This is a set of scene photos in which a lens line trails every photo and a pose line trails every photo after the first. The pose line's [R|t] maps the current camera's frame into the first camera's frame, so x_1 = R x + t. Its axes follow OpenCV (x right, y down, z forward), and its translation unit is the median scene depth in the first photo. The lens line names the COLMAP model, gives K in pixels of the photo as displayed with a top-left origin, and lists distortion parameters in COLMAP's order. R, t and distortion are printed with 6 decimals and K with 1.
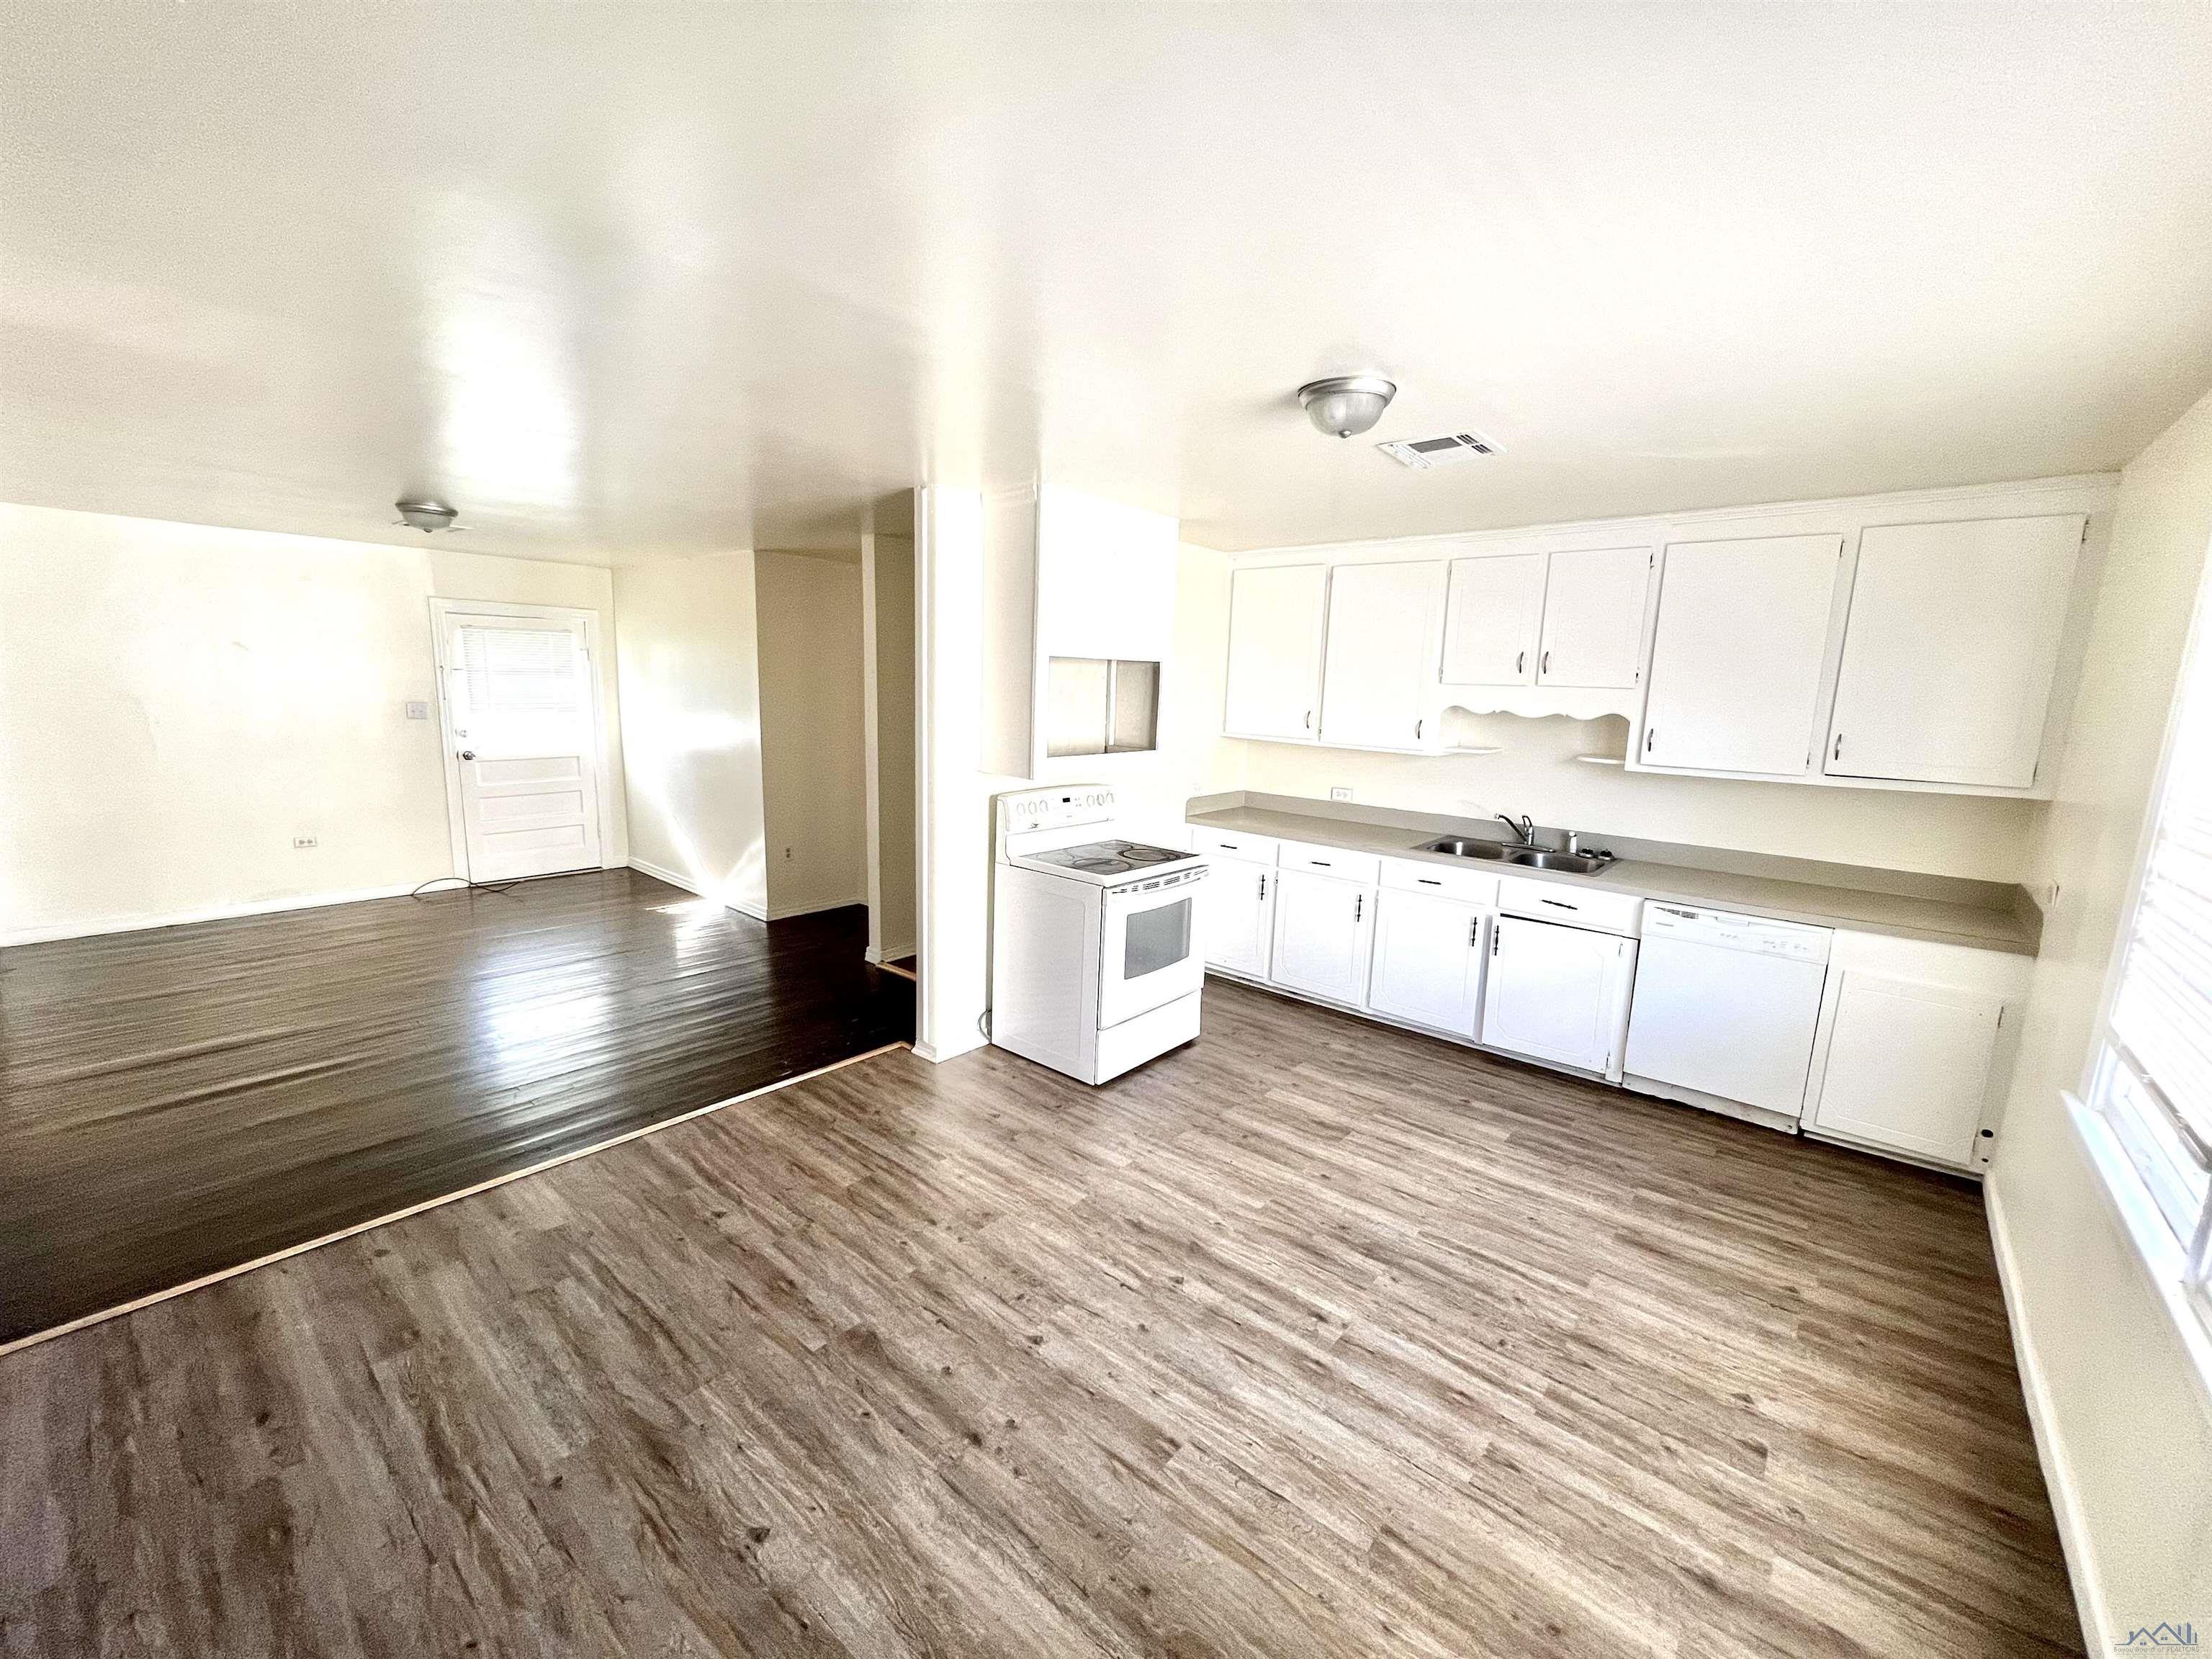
lens RADIAL K [[895.4, 0, 1101.6], [0, 895.4, 832.9], [0, 0, 1]] dist [-0.003681, 0.000615]
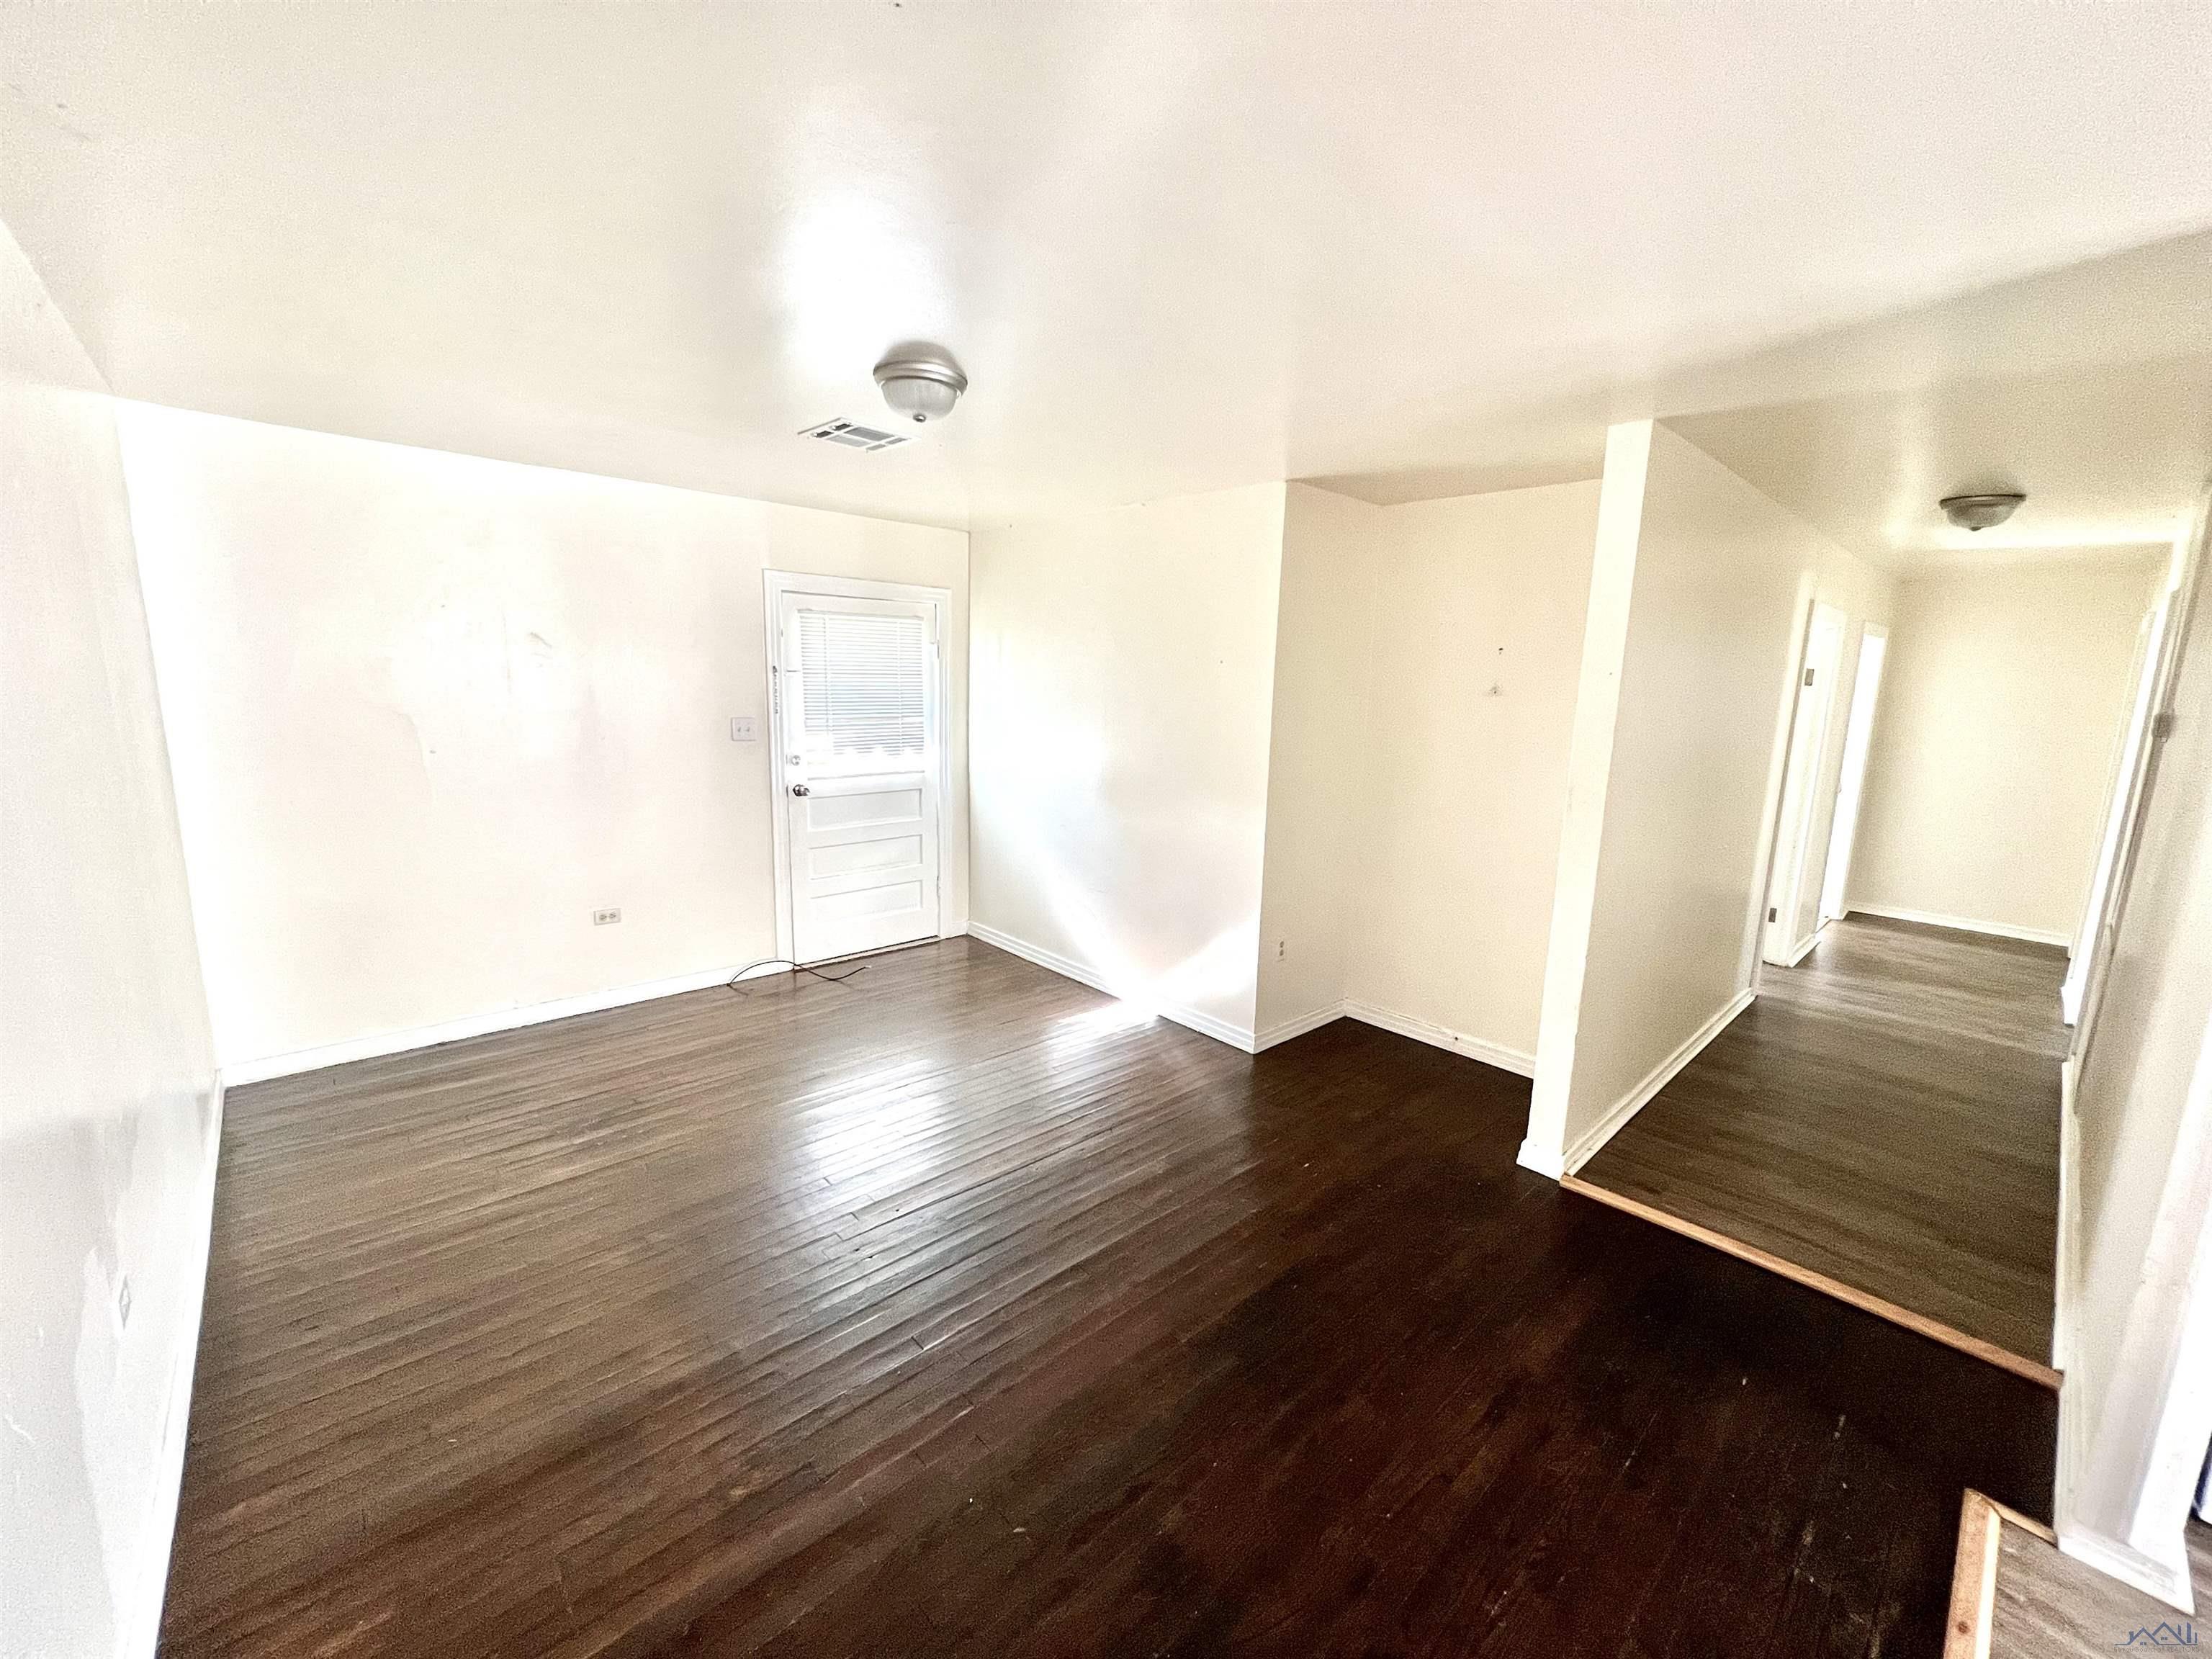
lens RADIAL K [[895.4, 0, 1109.4], [0, 895.4, 832.9], [0, 0, 1]] dist [-0.003681, 0.000615]
pose [[0.993796, 0.016536, -0.109986, -0.381392], [-0.016251, 0.999862, 0.003487, -0.059110], [0.110029, -0.001678, 0.993927, 0.311509]]
